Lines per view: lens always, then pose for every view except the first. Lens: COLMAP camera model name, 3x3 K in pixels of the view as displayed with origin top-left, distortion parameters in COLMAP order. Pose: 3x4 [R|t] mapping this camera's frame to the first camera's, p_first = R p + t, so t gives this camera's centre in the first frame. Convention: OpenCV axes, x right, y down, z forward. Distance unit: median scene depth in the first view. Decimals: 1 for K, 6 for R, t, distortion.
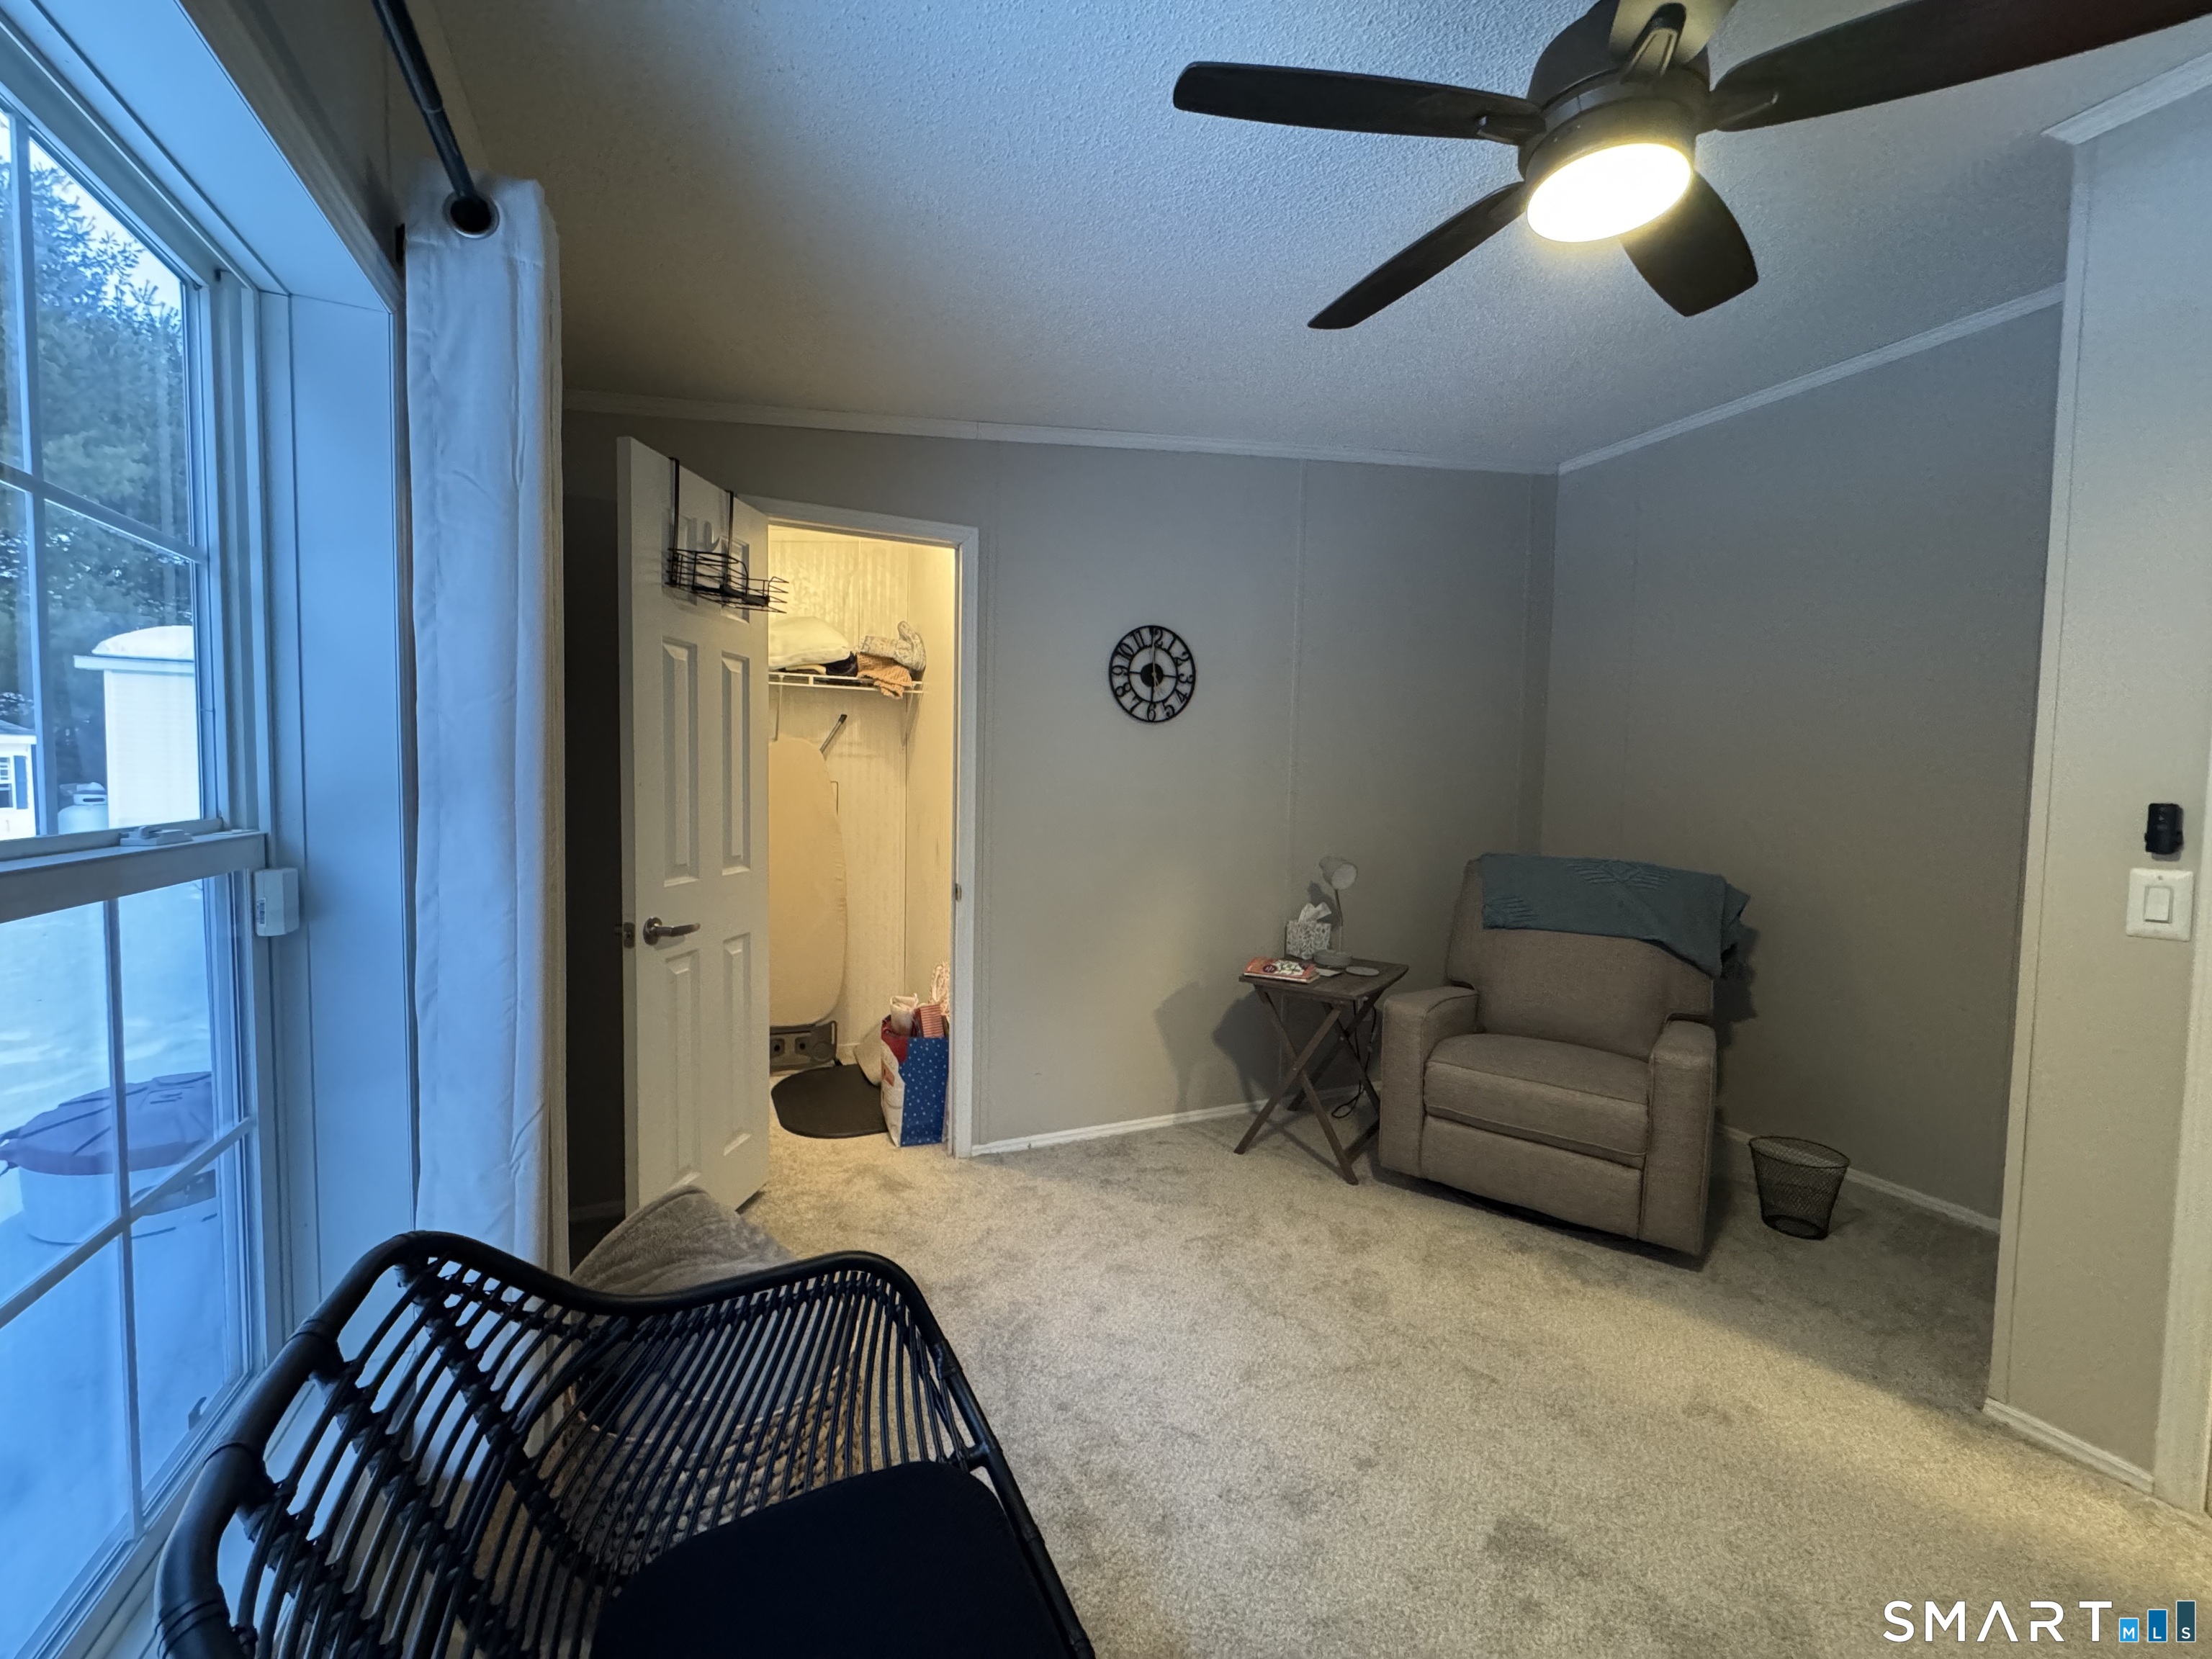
lens RADIAL K [[882.1, 0, 1094.5], [0, 882.1, 821.5], [0, 0, 1]] dist [-0.002859, 0.000727]
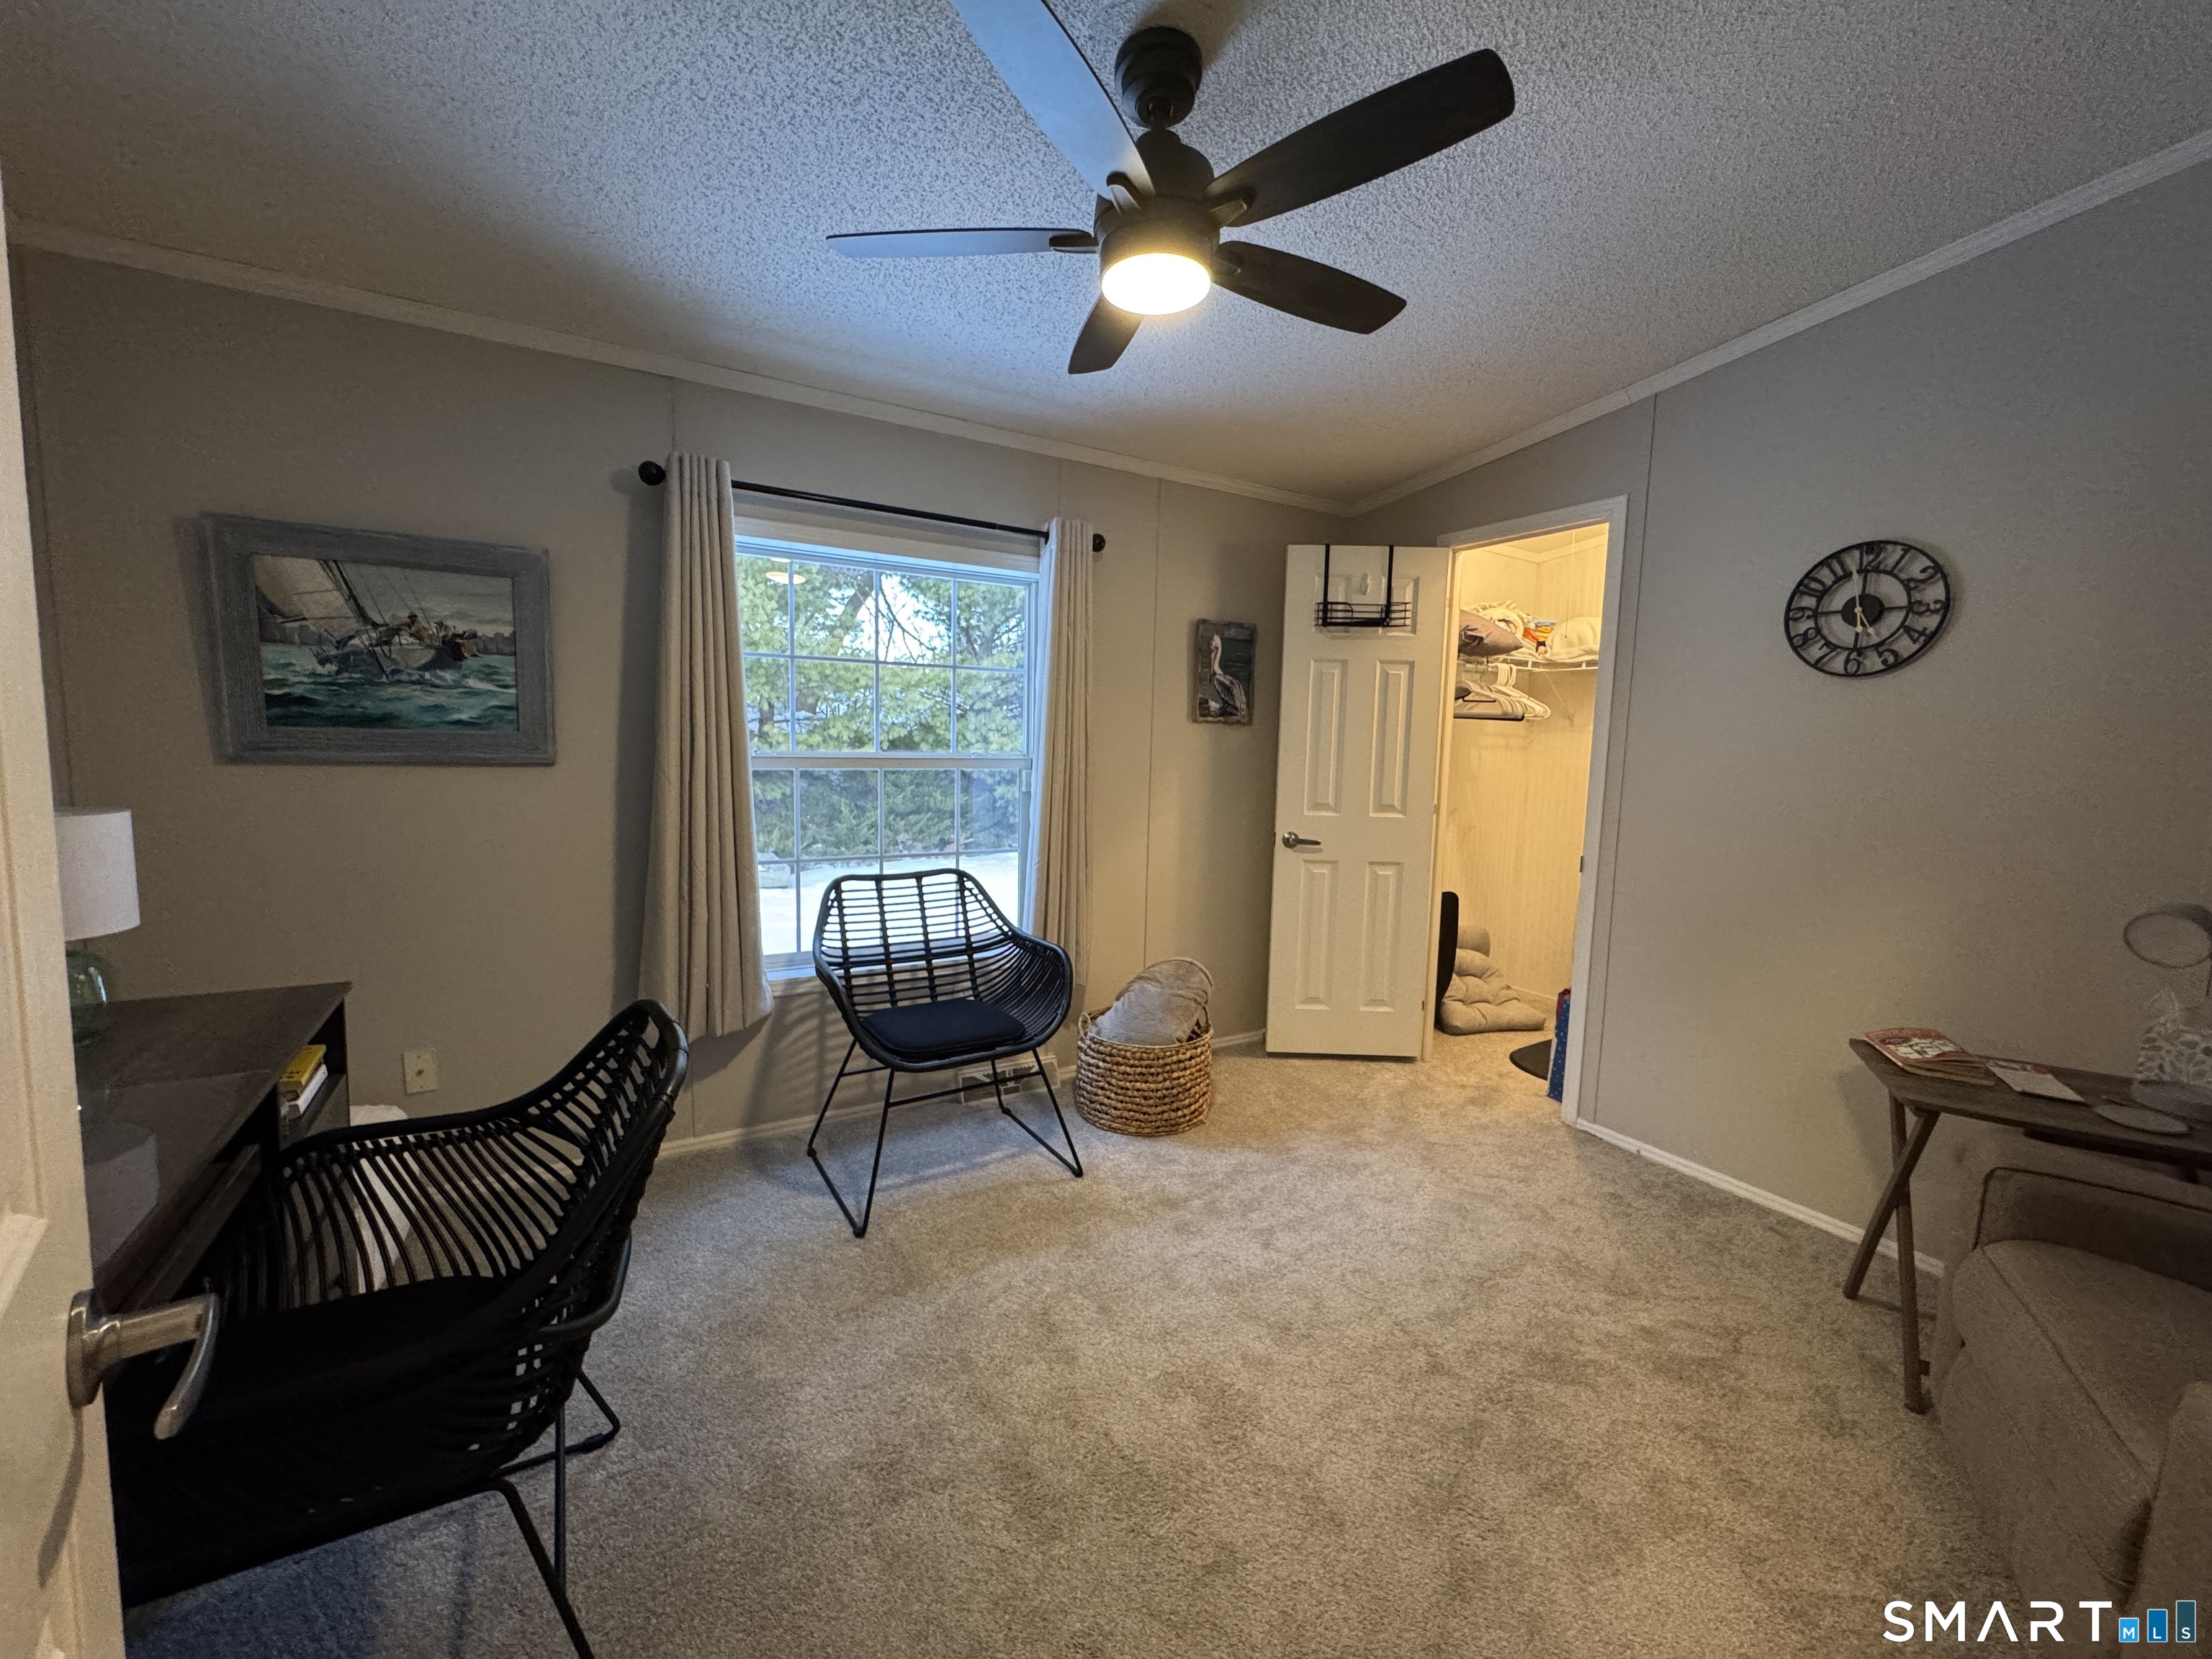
lens RADIAL K [[882.1, 0, 1105.0], [0, 882.1, 823.9], [0, 0, 1]] dist [-0.002859, 0.000727]
pose [[0.103584, 0.079797, -0.991415, 0.731367], [-0.069139, 0.994943, 0.072857, -0.002087], [0.992215, 0.060998, 0.108577, 0.314357]]
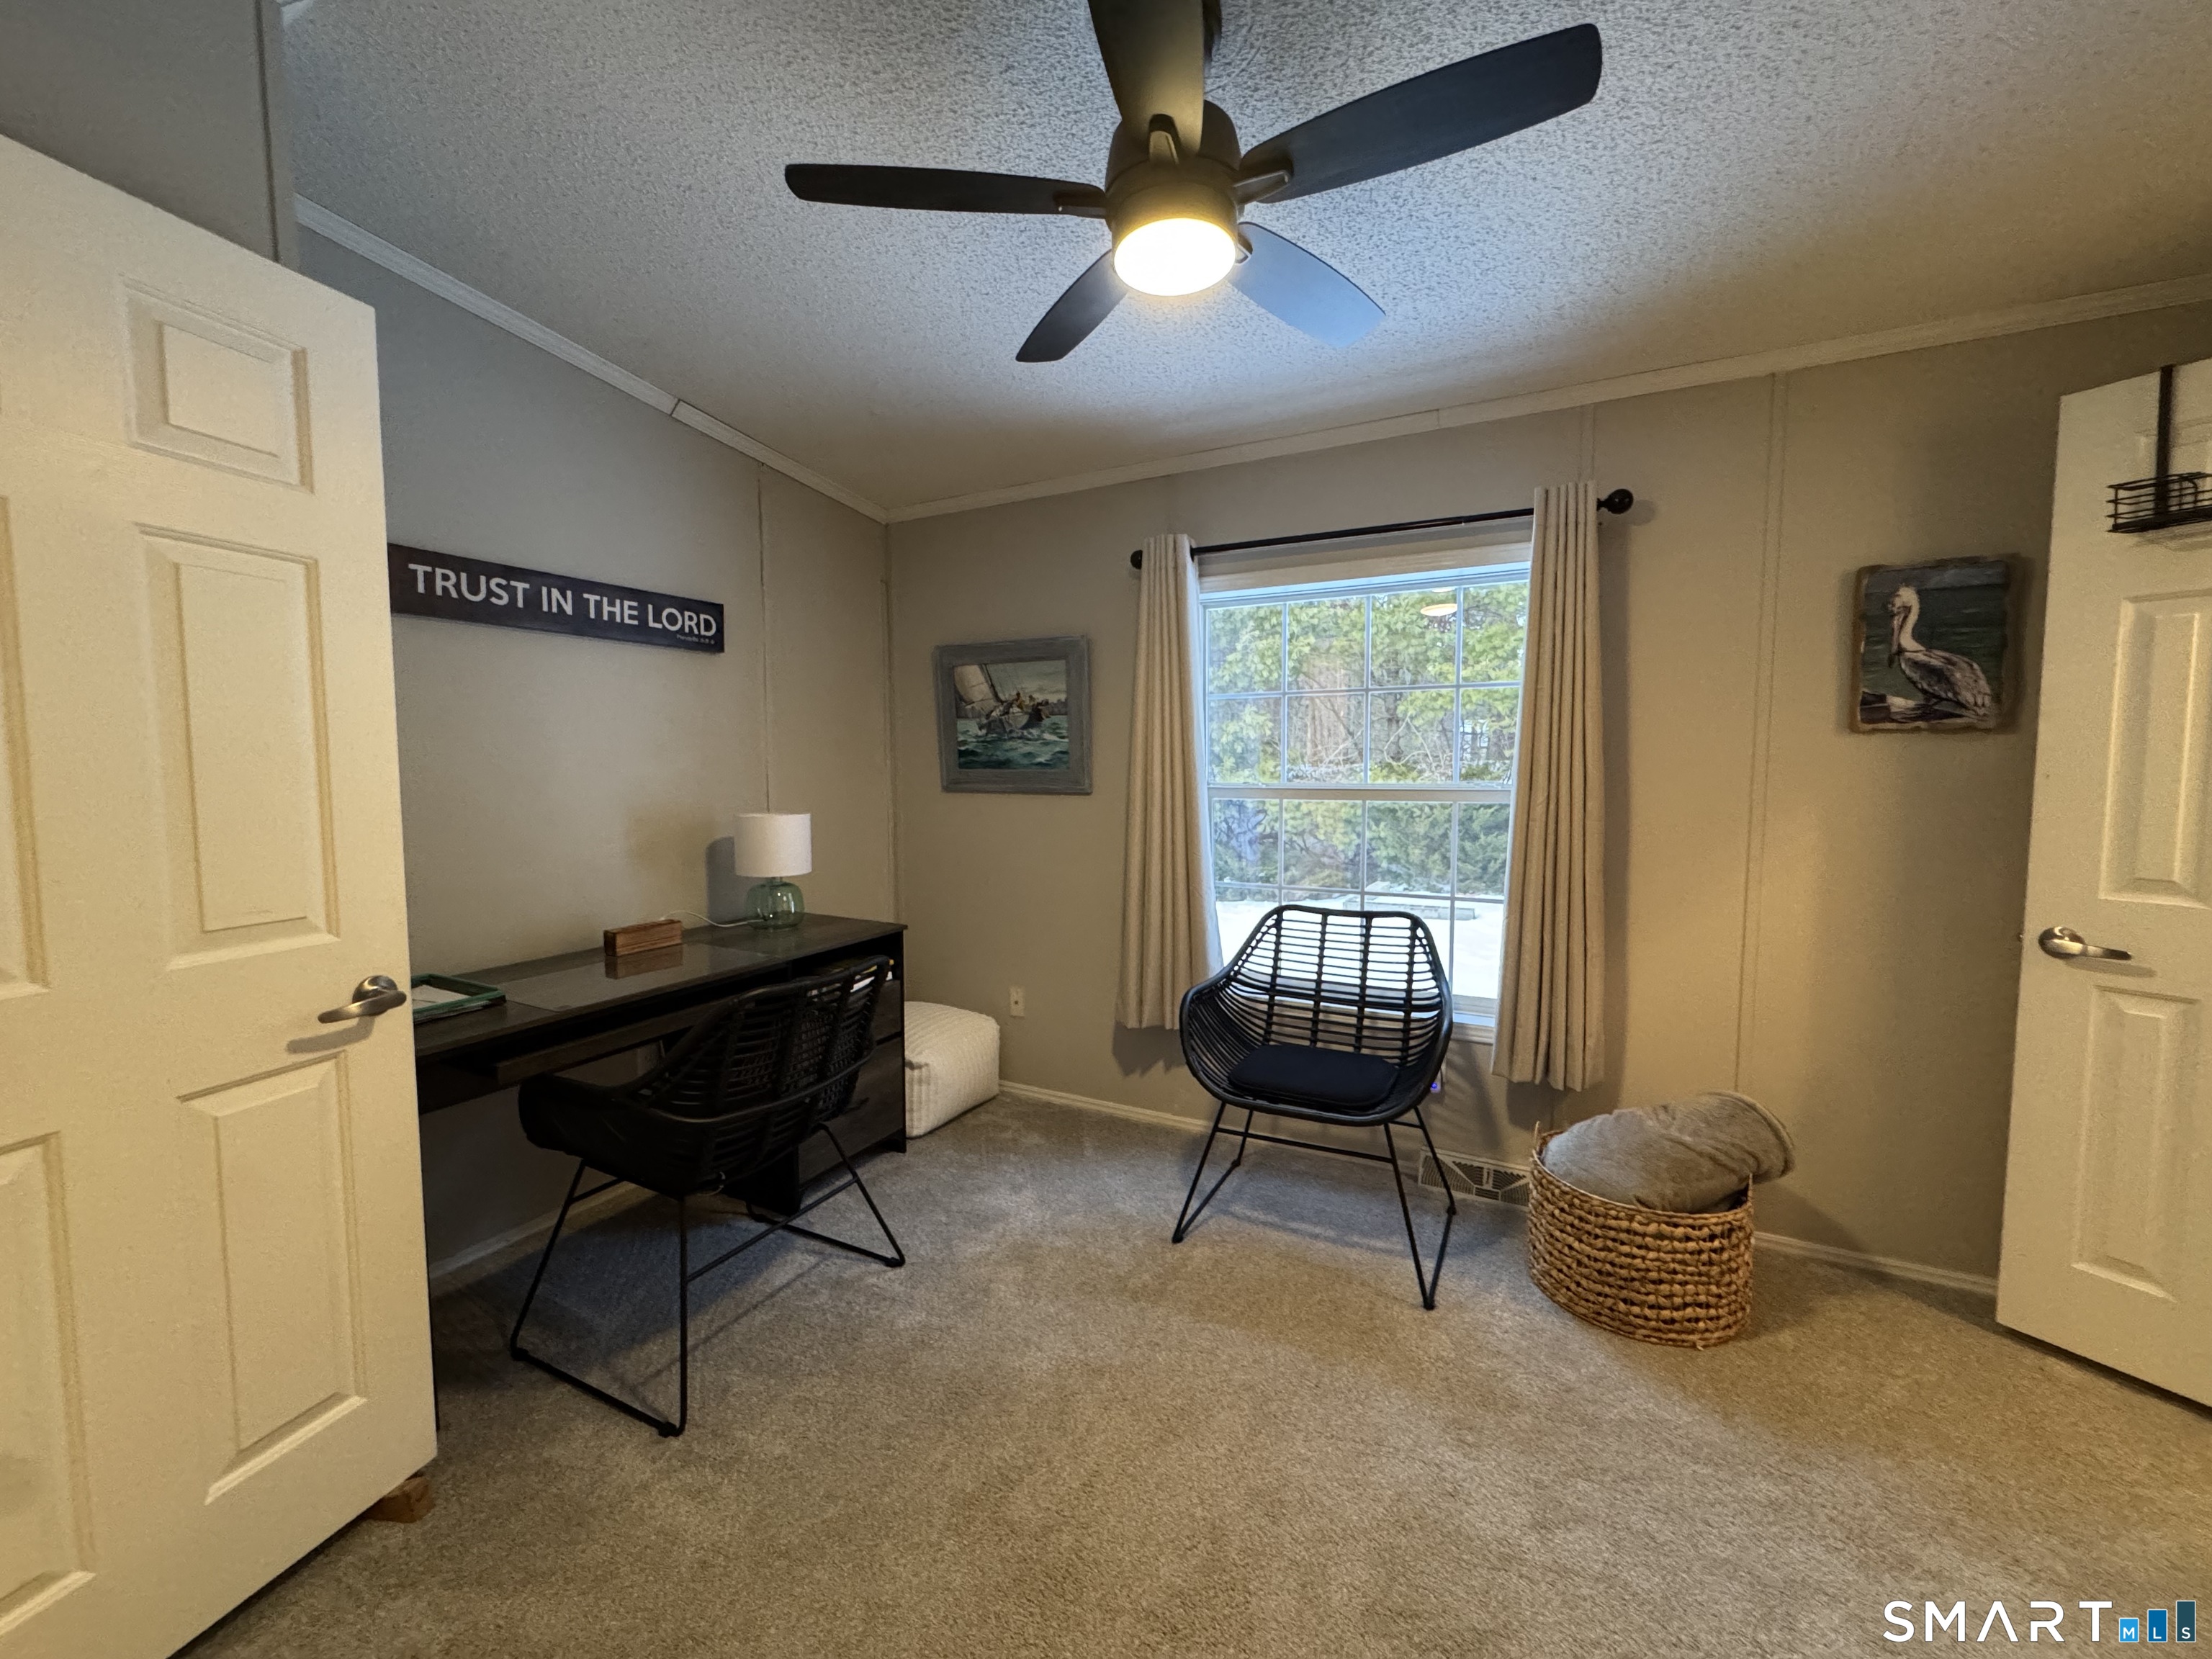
lens RADIAL K [[882.1, 0, 1106.6], [0, 882.1, 824.0], [0, 0, 1]] dist [-0.002859, 0.000727]
pose [[-0.796176, 0.023251, -0.604618, 0.521574], [-0.041321, 0.994839, 0.092671, -0.024708], [0.603652, 0.098766, -0.791107, 0.737923]]
